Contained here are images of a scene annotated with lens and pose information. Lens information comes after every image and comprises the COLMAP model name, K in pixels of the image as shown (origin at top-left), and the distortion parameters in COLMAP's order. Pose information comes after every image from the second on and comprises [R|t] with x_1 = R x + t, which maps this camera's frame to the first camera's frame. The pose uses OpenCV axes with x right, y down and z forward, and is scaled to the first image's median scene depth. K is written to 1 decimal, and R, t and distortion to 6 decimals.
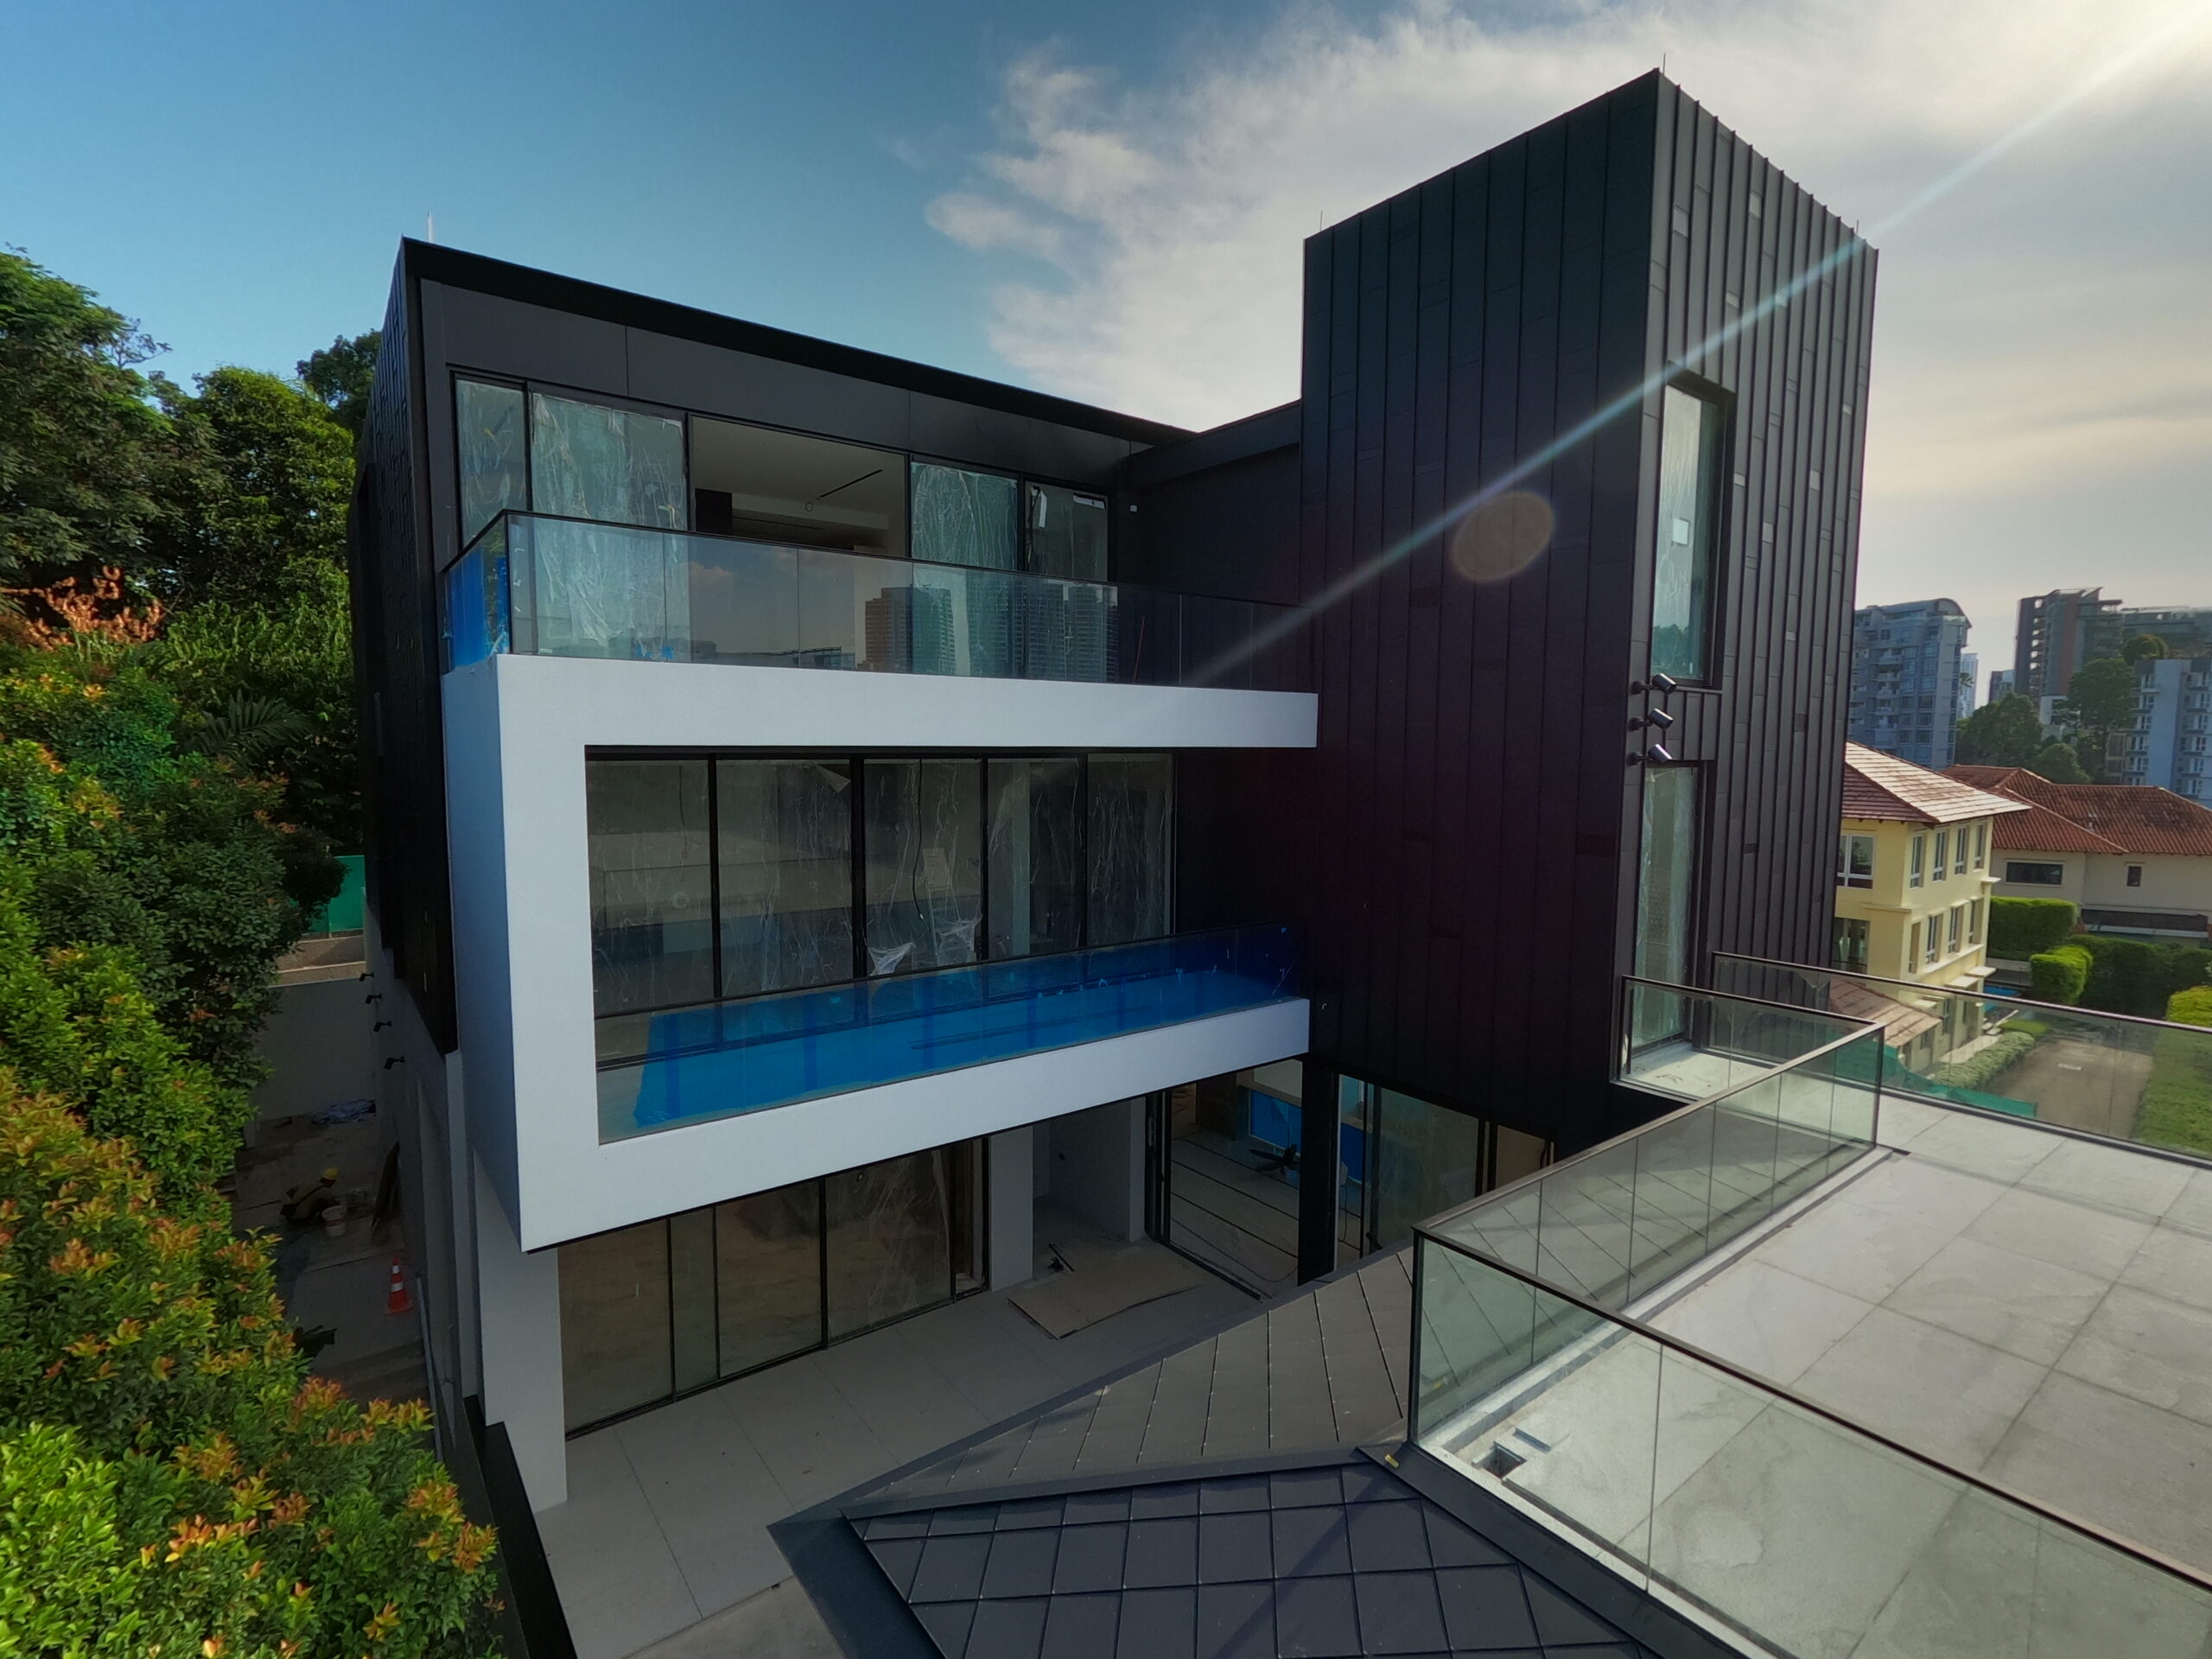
lens RADIAL K [[1052.9, 0, 1107.0], [0, 1052.9, 830.1], [0, 0, 1]] dist [-0.000012, 0.001092]
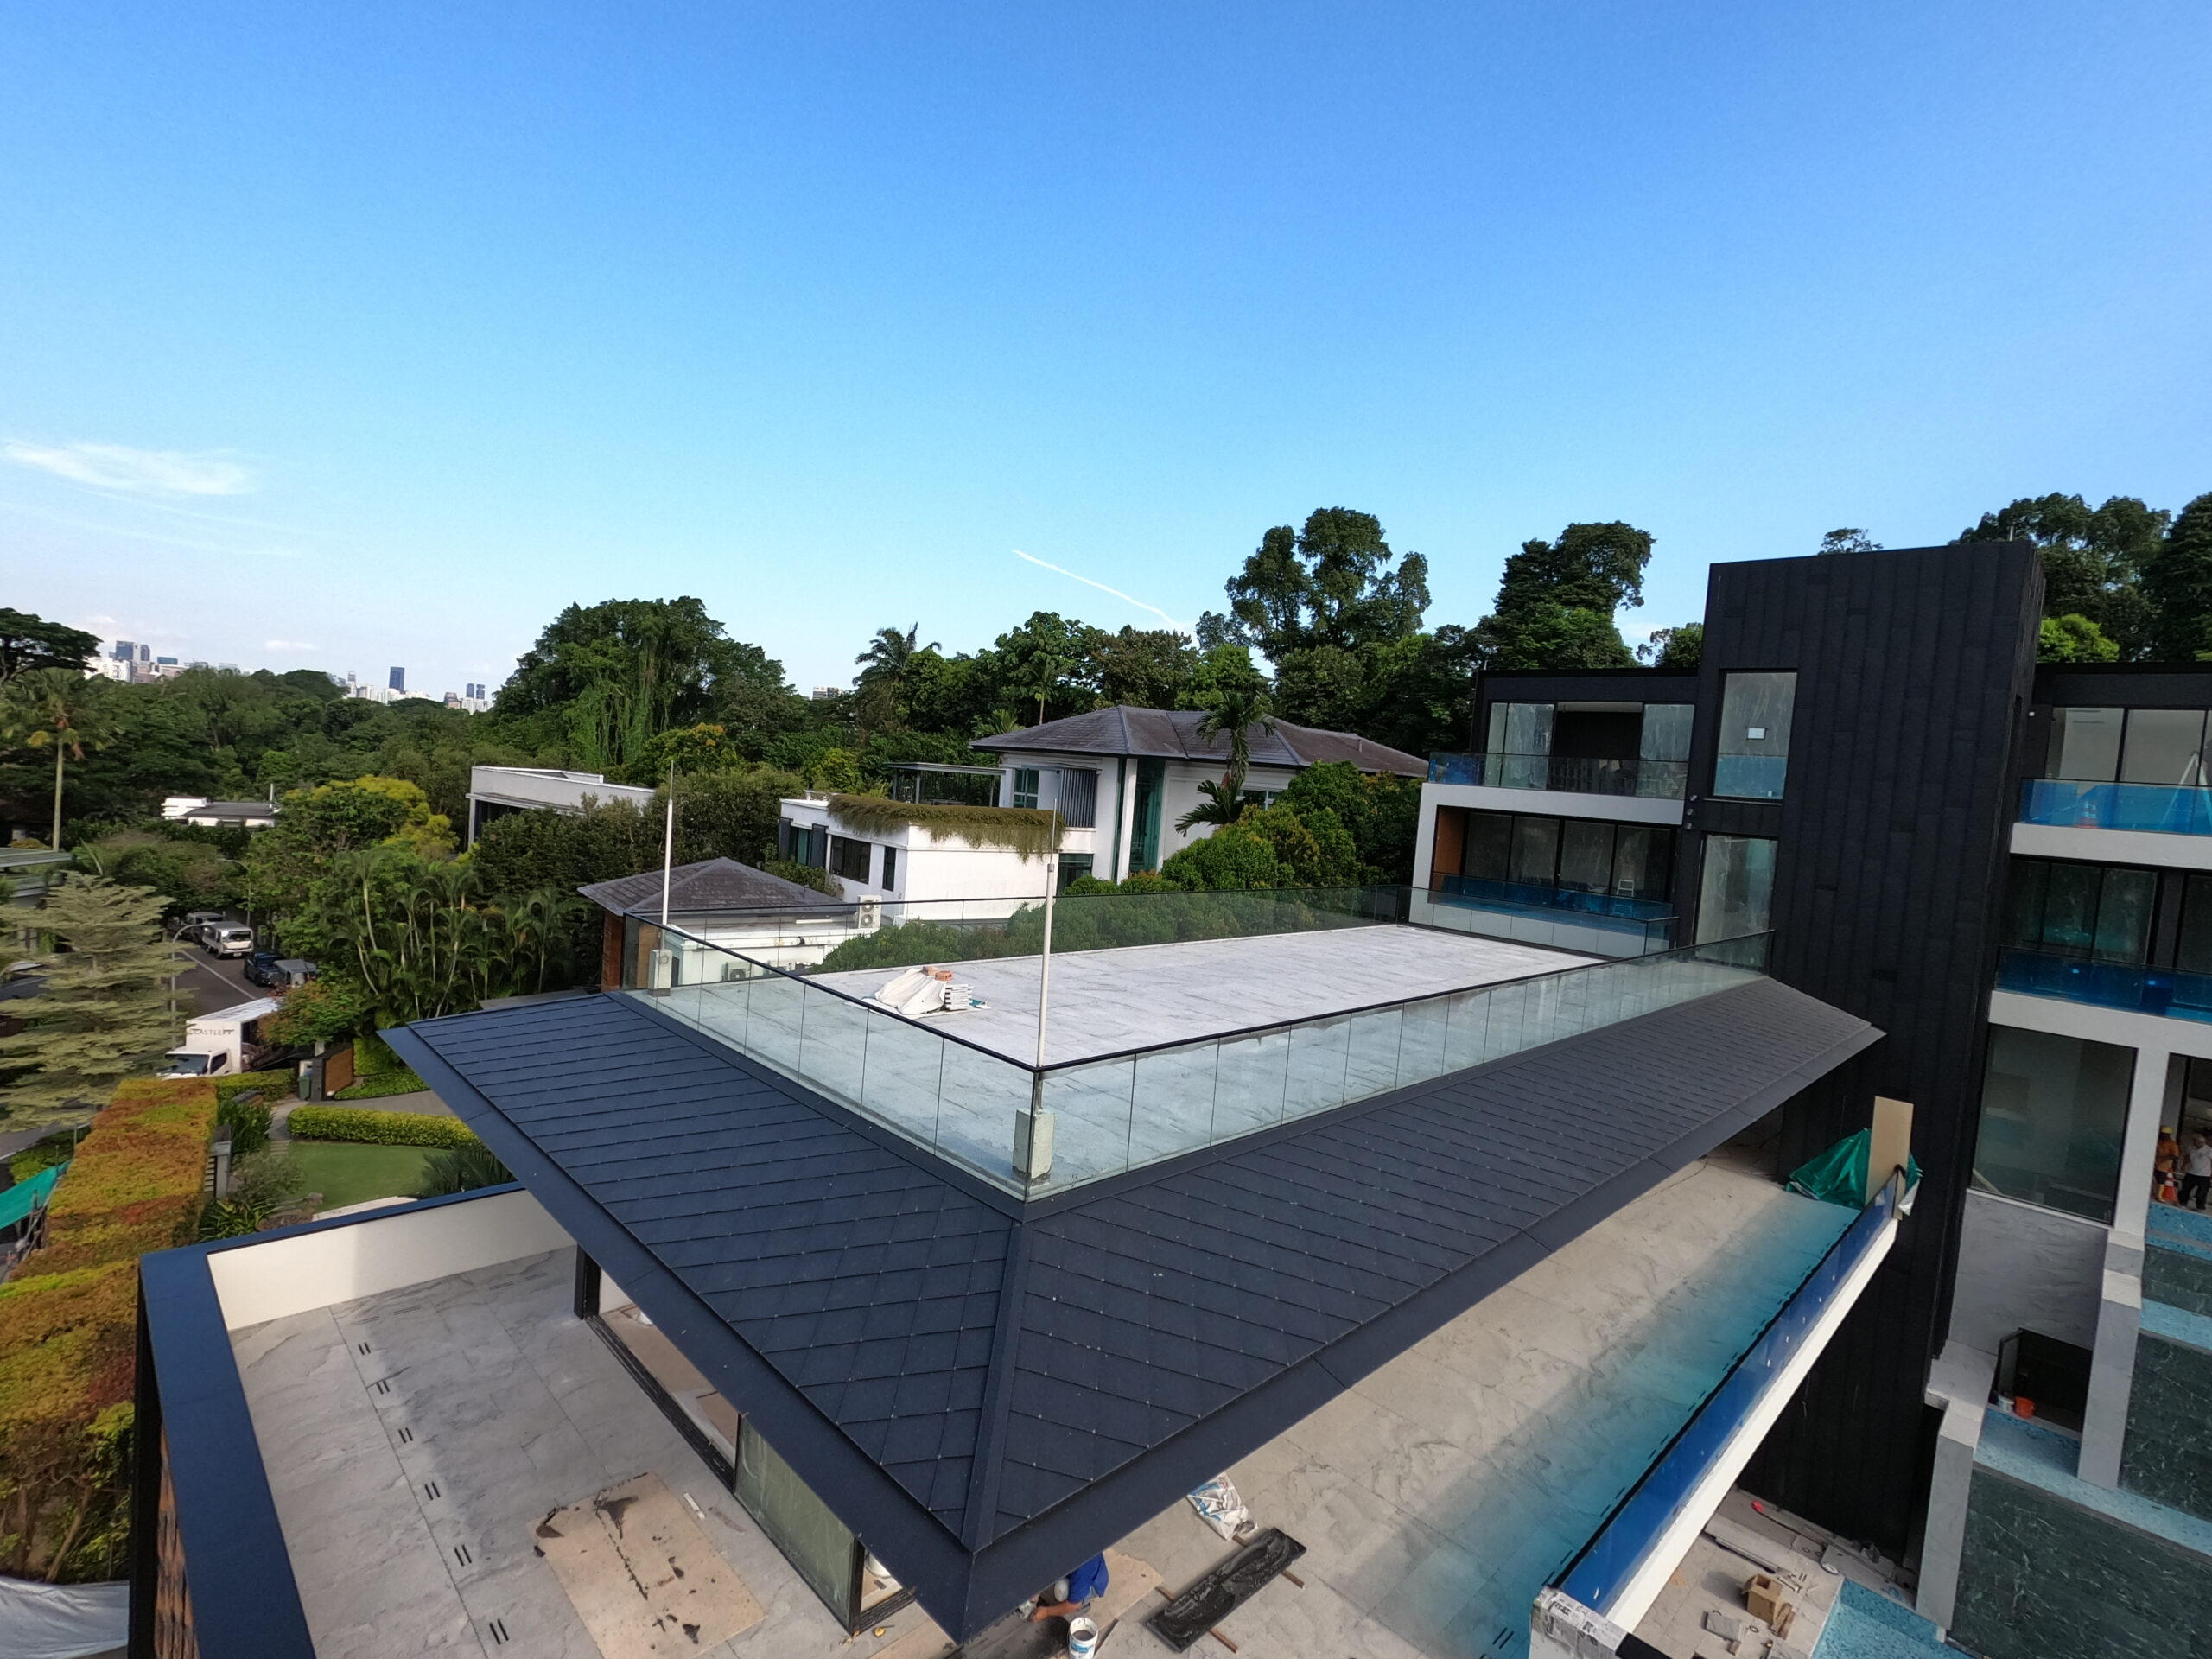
lens RADIAL K [[1052.9, 0, 1102.8], [0, 1052.9, 828.5], [0, 0, 1]] dist [-0.000012, 0.001092]
pose [[0.127554, 0.056130, -0.990242, 1.077942], [-0.165650, 0.985580, 0.034528, 0.028431], [0.977901, 0.159629, 0.135013, -0.261969]]
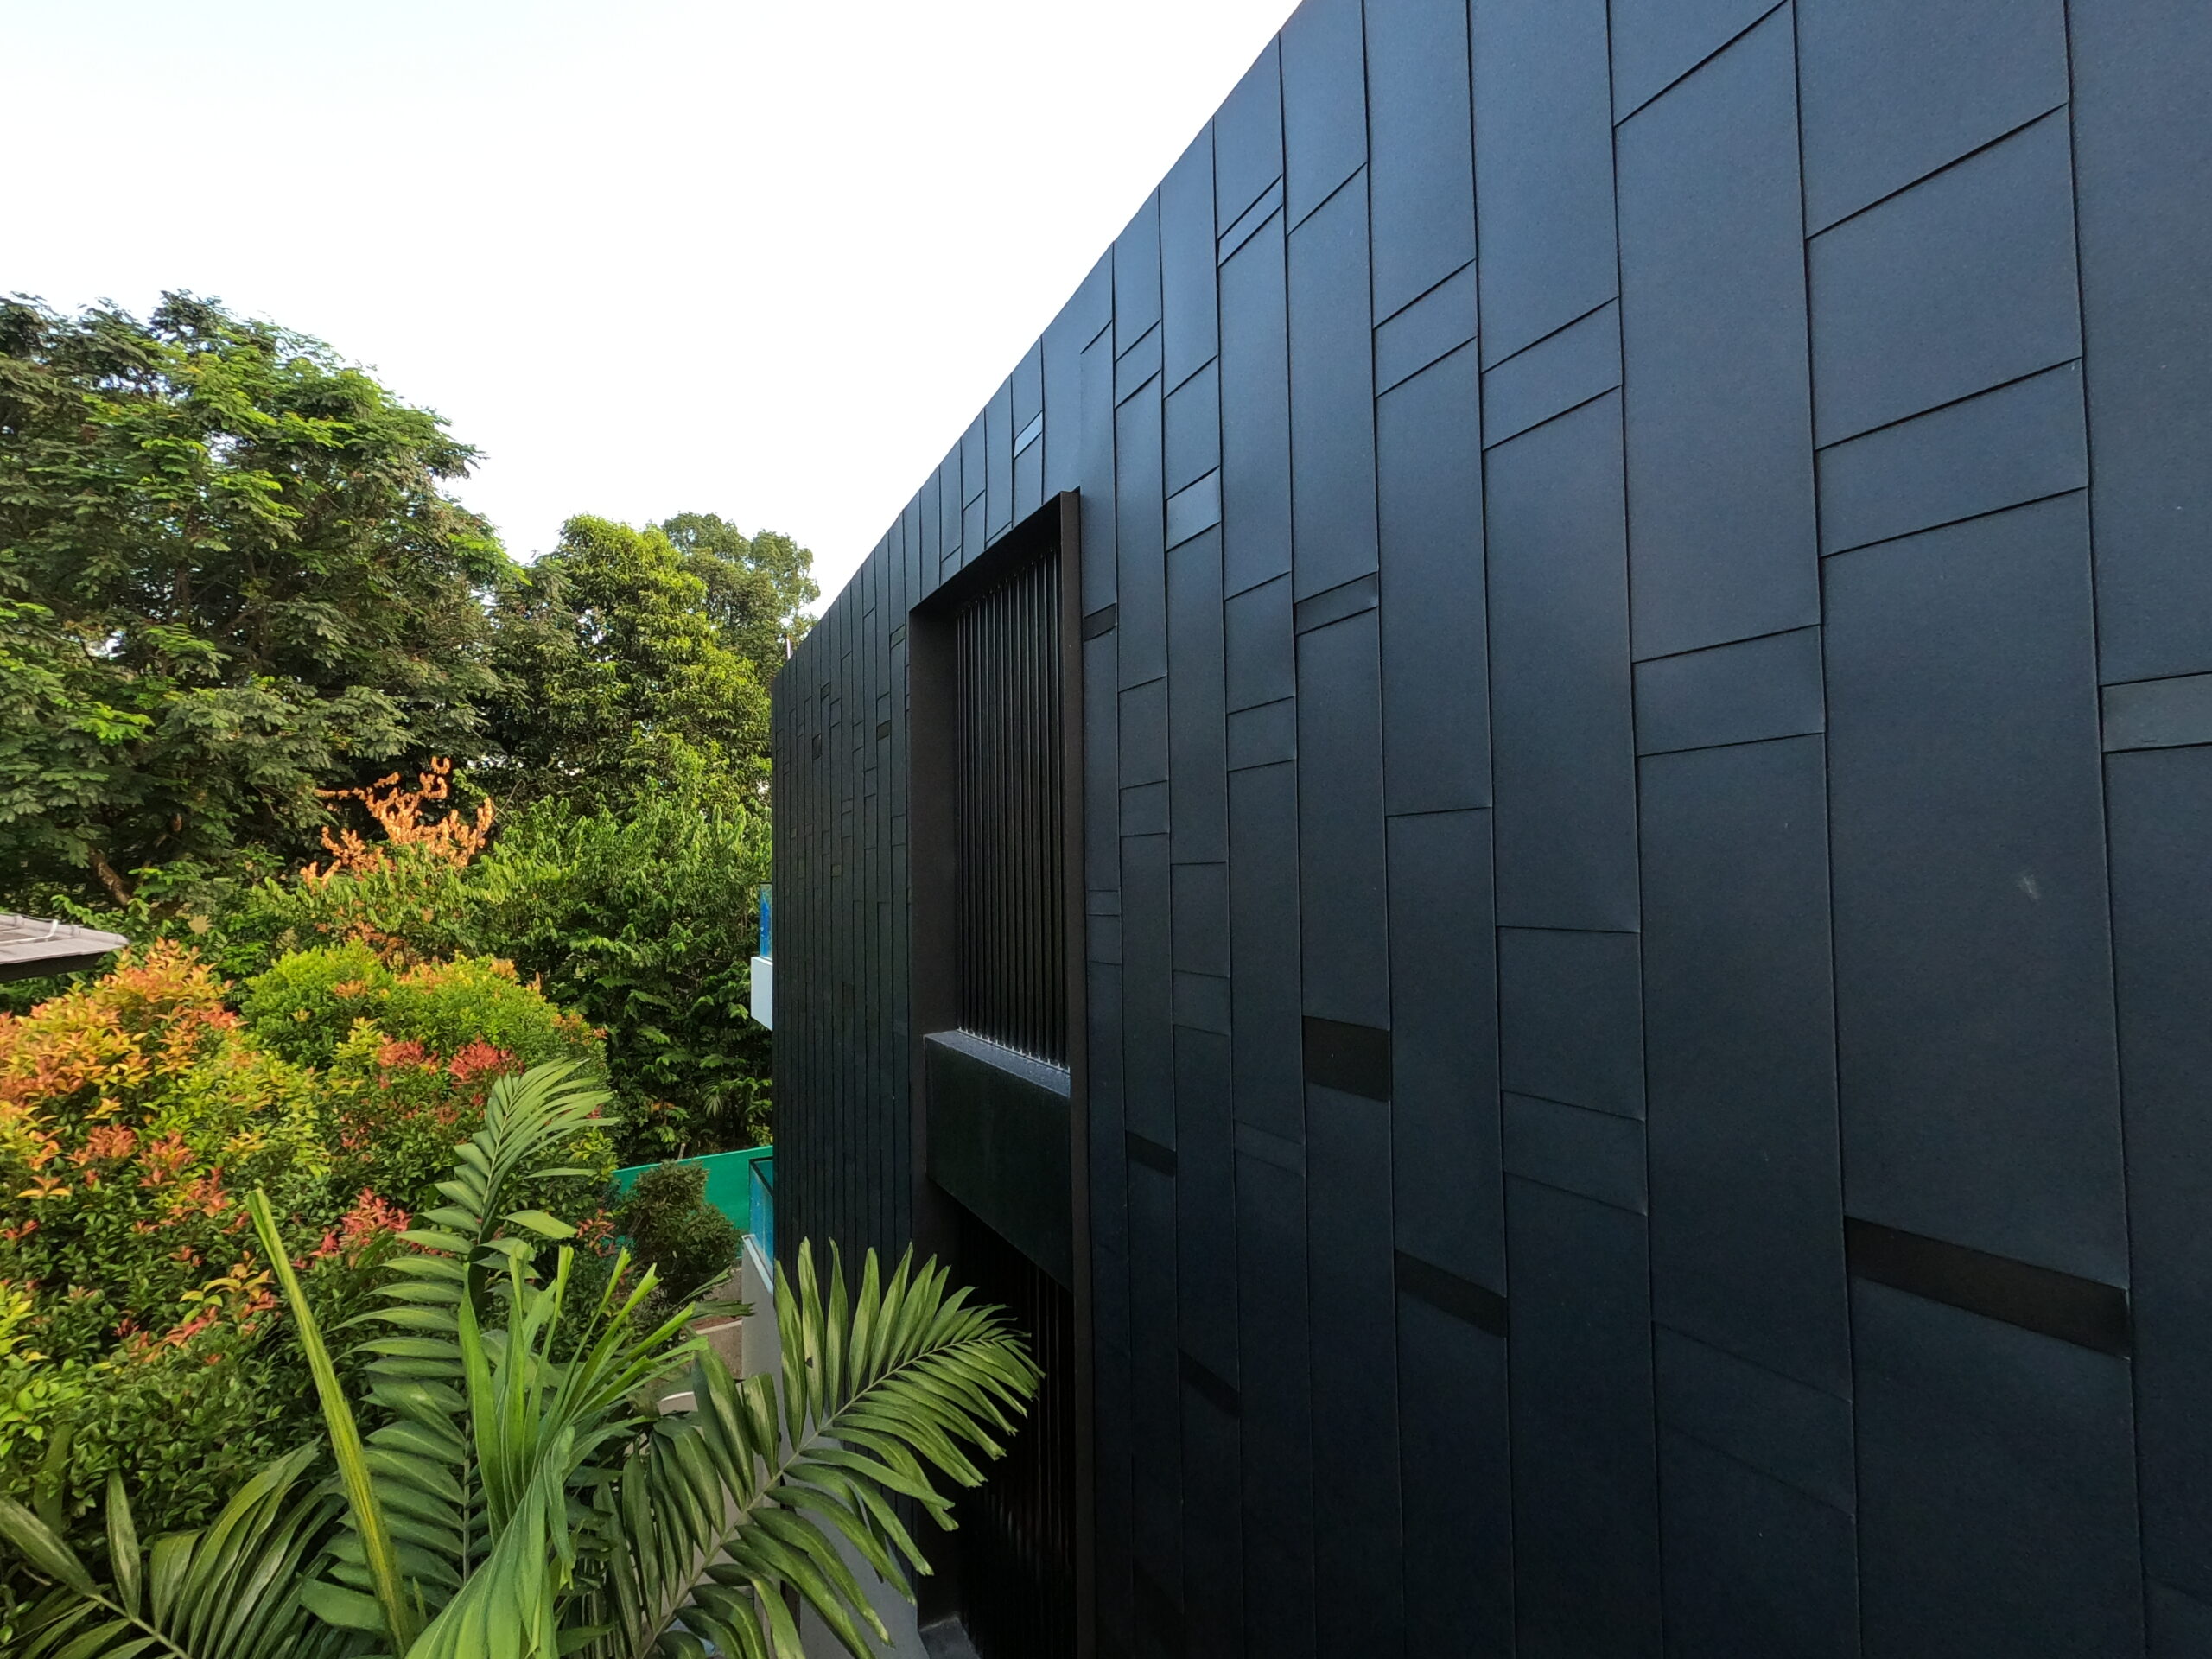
lens RADIAL K [[1052.9, 0, 1114.3], [0, 1052.9, 829.9], [0, 0, 1]] dist [-0.000012, 0.001092]
pose [[0.983526, -0.028923, -0.178439, -0.317212], [0.006068, 0.991843, -0.127319, -0.094243], [0.180666, 0.124138, 0.975679, 0.336329]]
